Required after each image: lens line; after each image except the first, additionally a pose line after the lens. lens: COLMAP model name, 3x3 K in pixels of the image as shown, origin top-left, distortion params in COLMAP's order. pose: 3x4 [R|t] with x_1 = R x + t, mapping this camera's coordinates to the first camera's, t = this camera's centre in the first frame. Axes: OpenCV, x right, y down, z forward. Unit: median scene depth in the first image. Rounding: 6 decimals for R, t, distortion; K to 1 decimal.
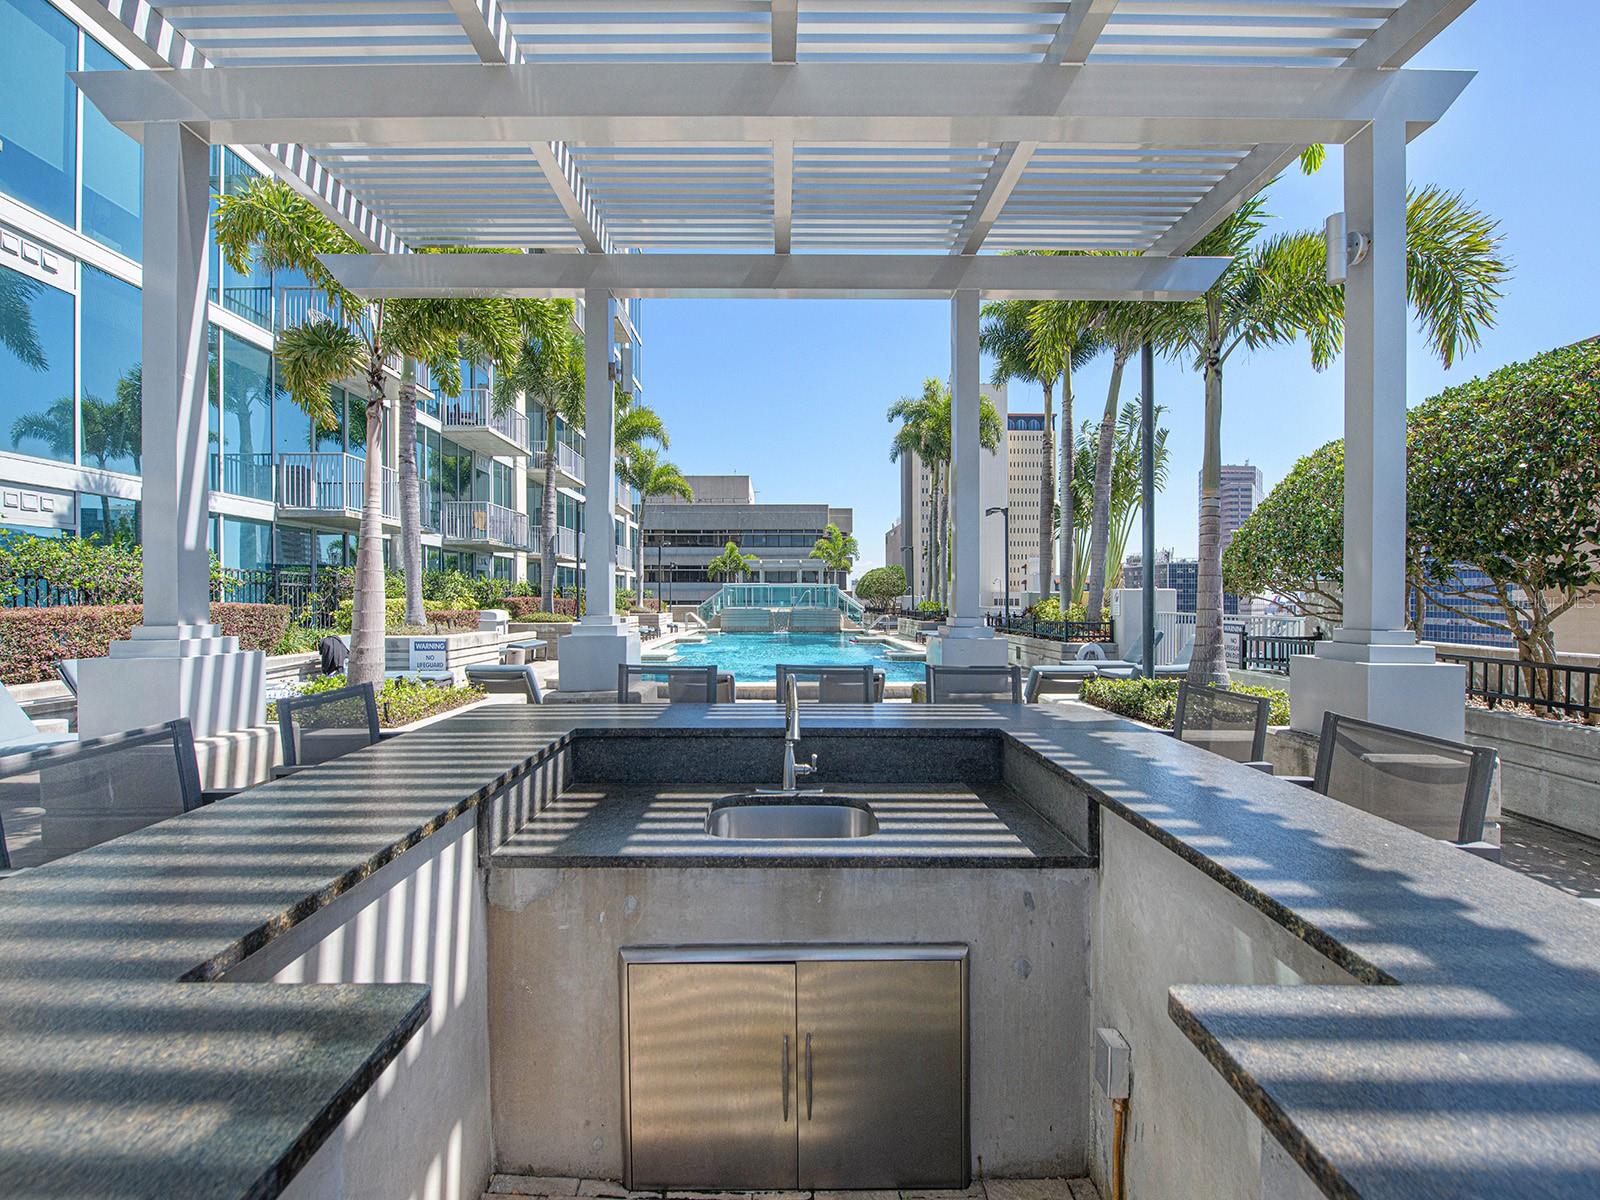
lens RADIAL K [[642.7, 0, 787.6], [0, 642.7, 610.0], [0, 0, 1]] dist [-0.014408, -0.000396]
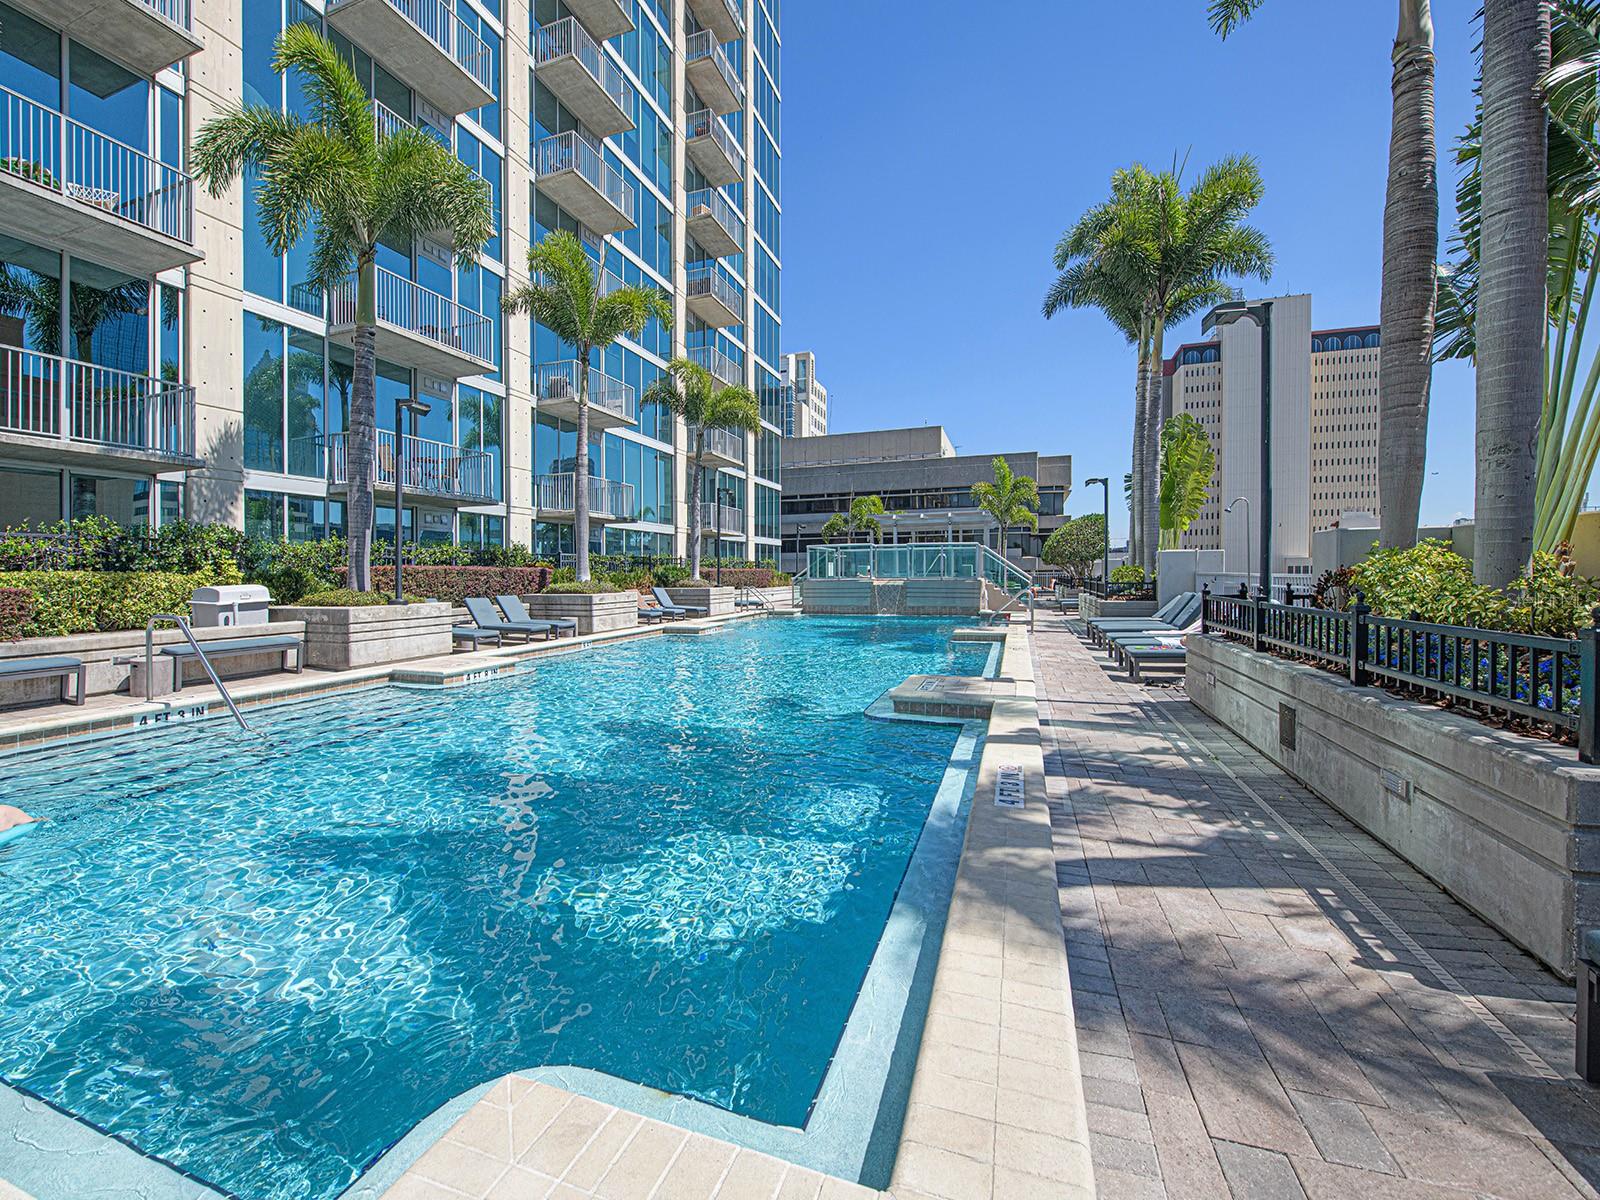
lens RADIAL K [[642.7, 0, 787.6], [0, 642.7, 610.0], [0, 0, 1]] dist [-0.014408, -0.000396]
pose [[0.938606, 0.016344, -0.344604, 0.139791], [-0.000070, 0.998886, 0.047183, -0.002918], [0.344992, -0.044262, 0.937561, 0.357751]]
